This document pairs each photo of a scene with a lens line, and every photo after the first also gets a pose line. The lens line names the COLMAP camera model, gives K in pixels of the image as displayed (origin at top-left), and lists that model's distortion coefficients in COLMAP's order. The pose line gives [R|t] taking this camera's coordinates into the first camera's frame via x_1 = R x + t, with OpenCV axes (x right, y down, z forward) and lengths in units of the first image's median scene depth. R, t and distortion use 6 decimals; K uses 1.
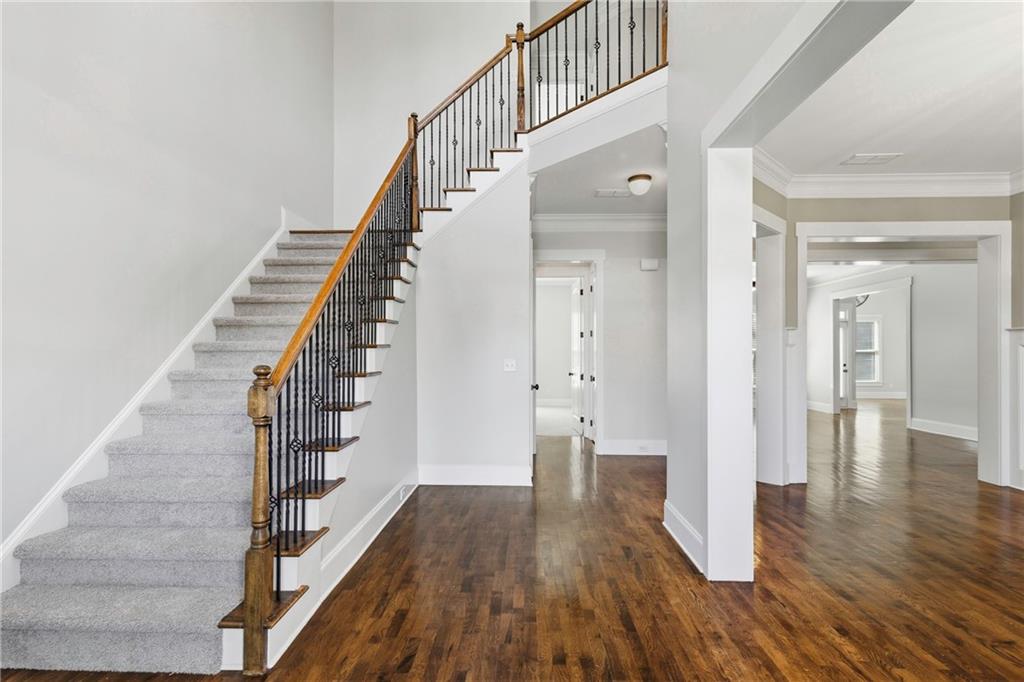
lens RADIAL K [[480.7, 0, 509.5], [0, 480.7, 352.6], [0, 0, 1]] dist [0.005866, 0.000149]
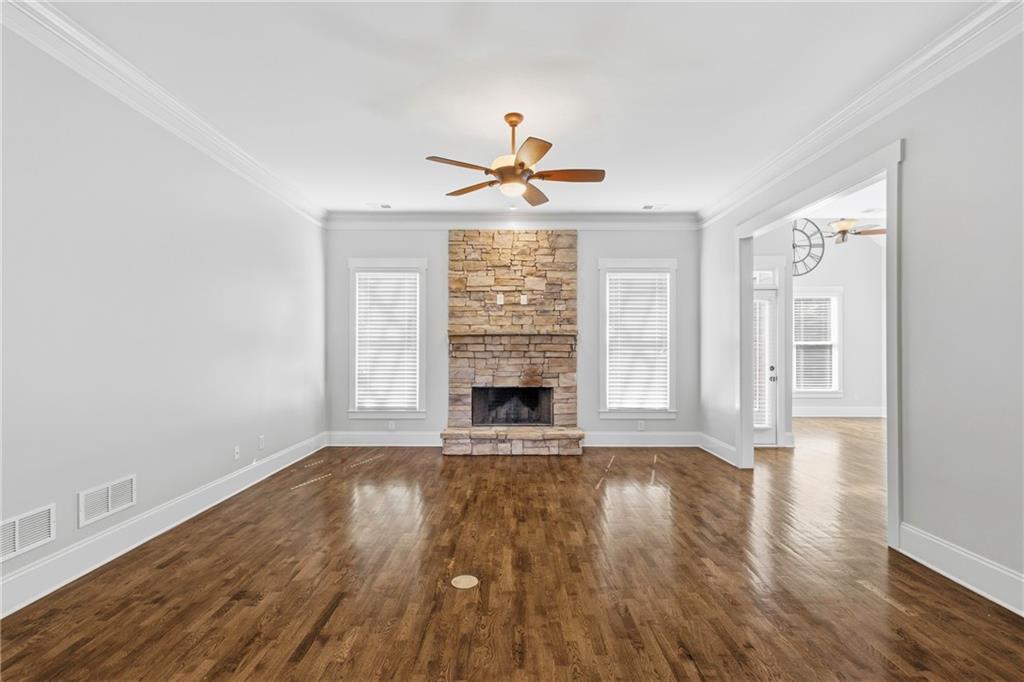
lens RADIAL K [[476.4, 0, 518.8], [0, 476.4, 344.5], [0, 0, 1]] dist [0.016454, -0.000225]
pose [[0.998761, 0.000284, 0.049767, 1.215399], [-0.000244, 1.000000, -0.000795, -0.002781], [-0.049767, 0.000782, 0.998761, 1.501527]]
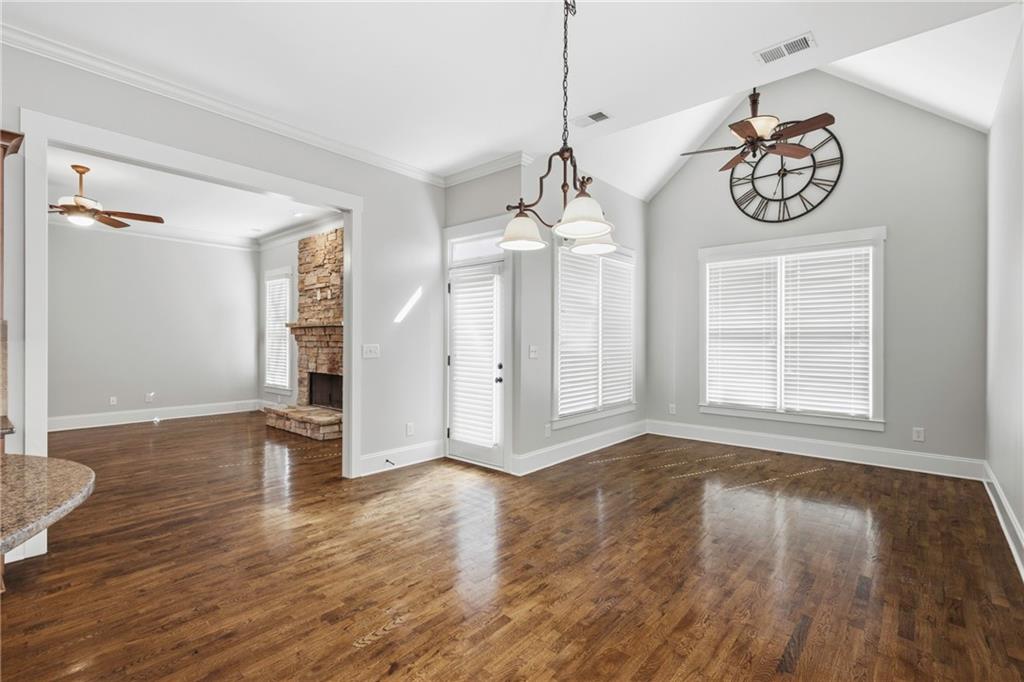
lens RADIAL K [[470.8, 0, 515.9], [0, 470.8, 337.5], [0, 0, 1]] dist [0.000721, -0.000005]
pose [[0.780252, -0.000324, -0.625465, 3.077766], [0.000710, 1.000000, 0.000368, 0.003884], [0.625465, -0.000731, 0.780252, 2.236835]]
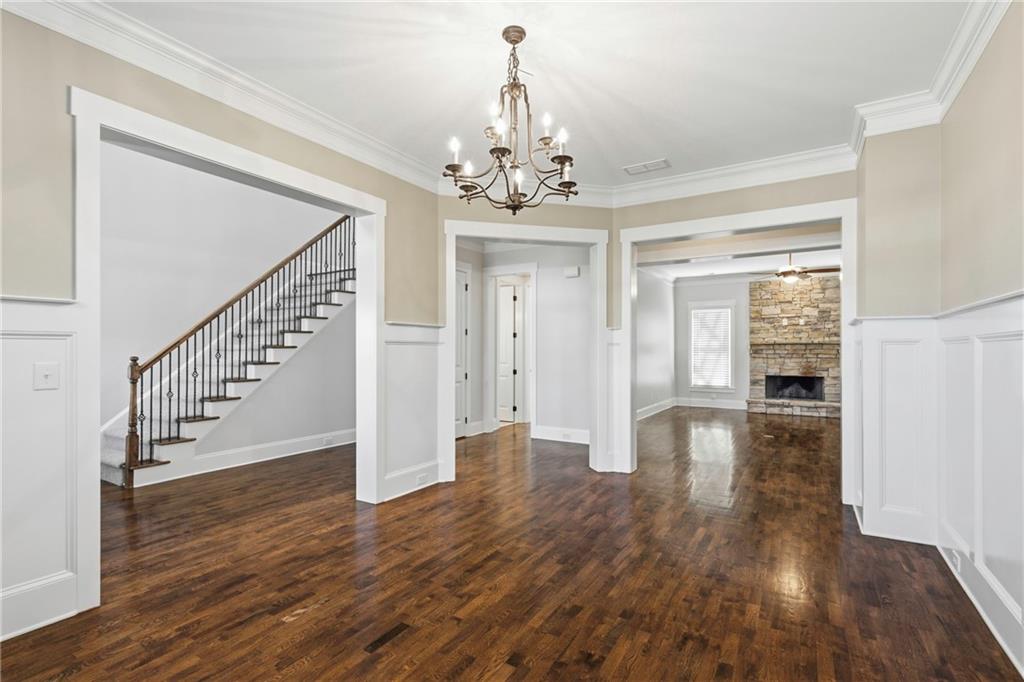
lens RADIAL K [[480.3, 0, 510.0], [0, 480.3, 344.8], [0, 0, 1]] dist [0.012742, -0.000082]
pose [[0.868656, -0.006258, -0.495376, 1.234354], [0.000619, 0.999933, -0.011547, -0.001308], [0.495415, 0.009724, 0.868602, -0.071482]]
